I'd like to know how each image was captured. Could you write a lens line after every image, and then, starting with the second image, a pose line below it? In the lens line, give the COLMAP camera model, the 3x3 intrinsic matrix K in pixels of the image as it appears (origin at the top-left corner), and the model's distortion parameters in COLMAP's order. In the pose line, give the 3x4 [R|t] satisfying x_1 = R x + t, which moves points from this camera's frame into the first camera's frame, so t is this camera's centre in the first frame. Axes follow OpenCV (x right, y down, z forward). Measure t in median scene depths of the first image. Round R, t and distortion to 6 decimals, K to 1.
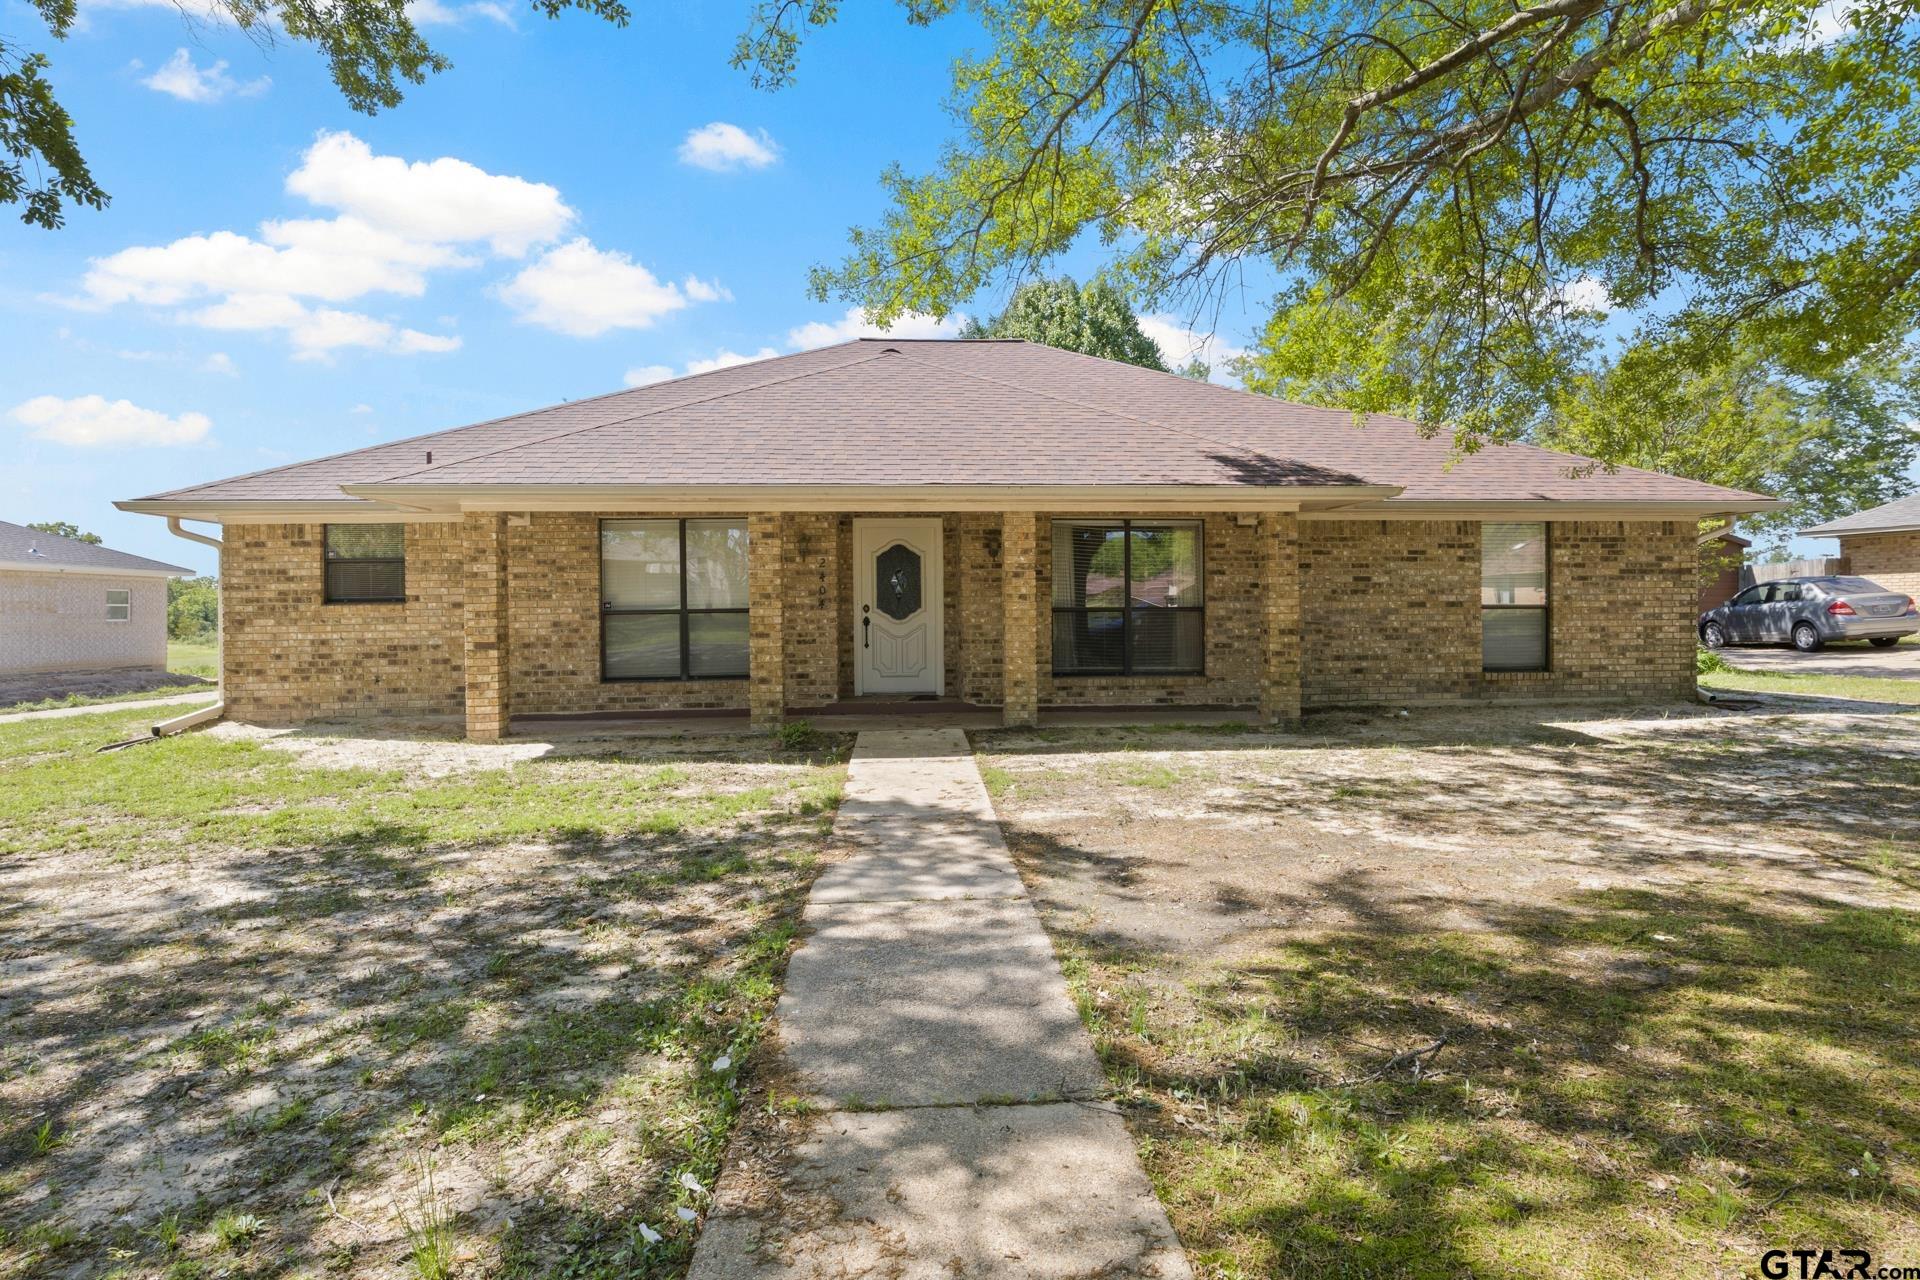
lens RADIAL K [[982.4, 0, 959.2], [0, 982.4, 629.1], [0, 0, 1]] dist [-0.005394, 0.001375]
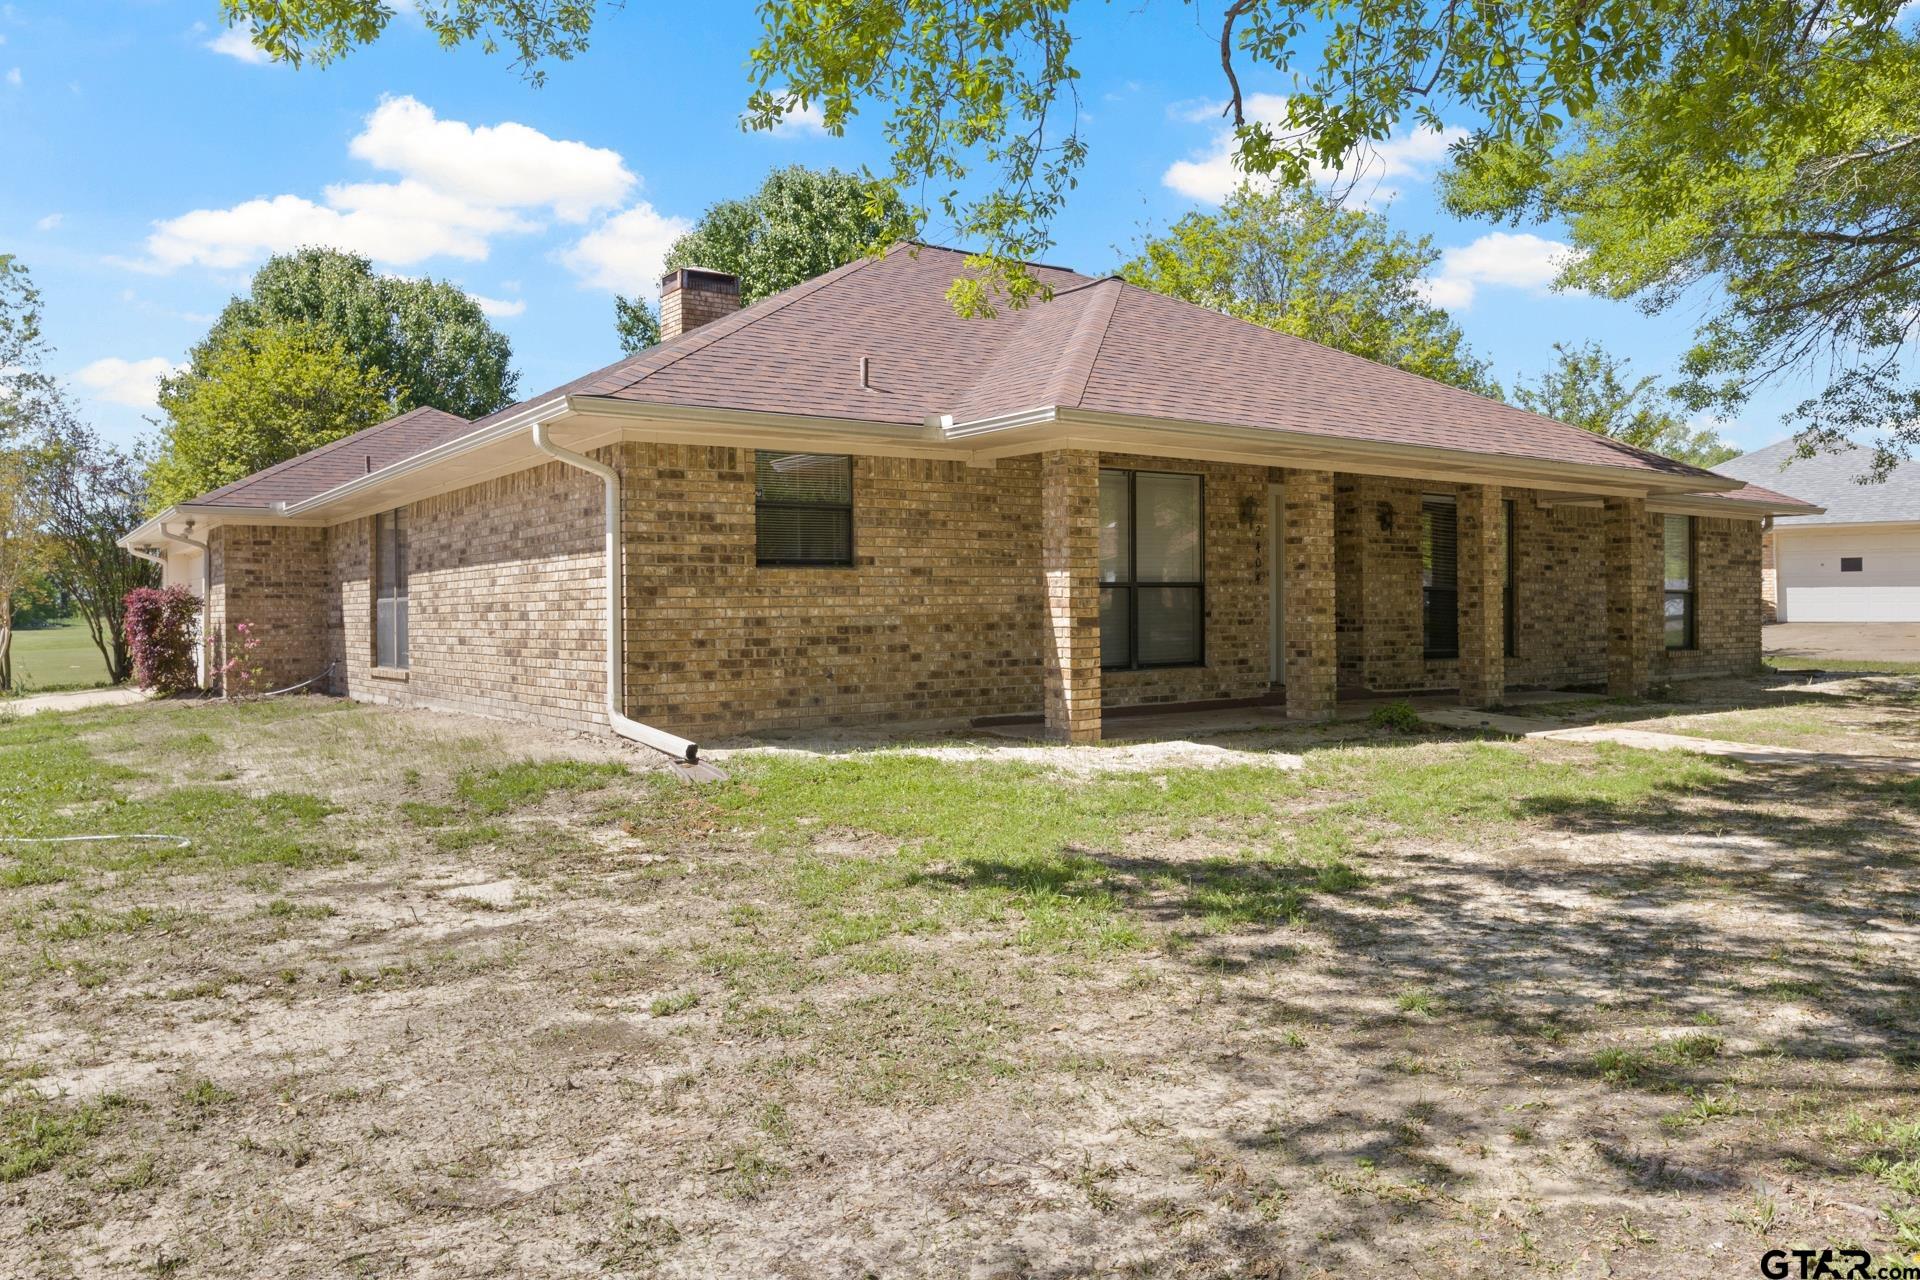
lens RADIAL K [[1366.3, 0, 957.9], [0, 1366.3, 639.6], [0, 0, 1]] dist [-0.001446, -0.000409]
pose [[0.856744, -0.007307, 0.515690, -1.024284], [0.009616, 0.999952, -0.001807, 0.028983], [-0.515652, 0.006507, 0.856773, 0.107926]]
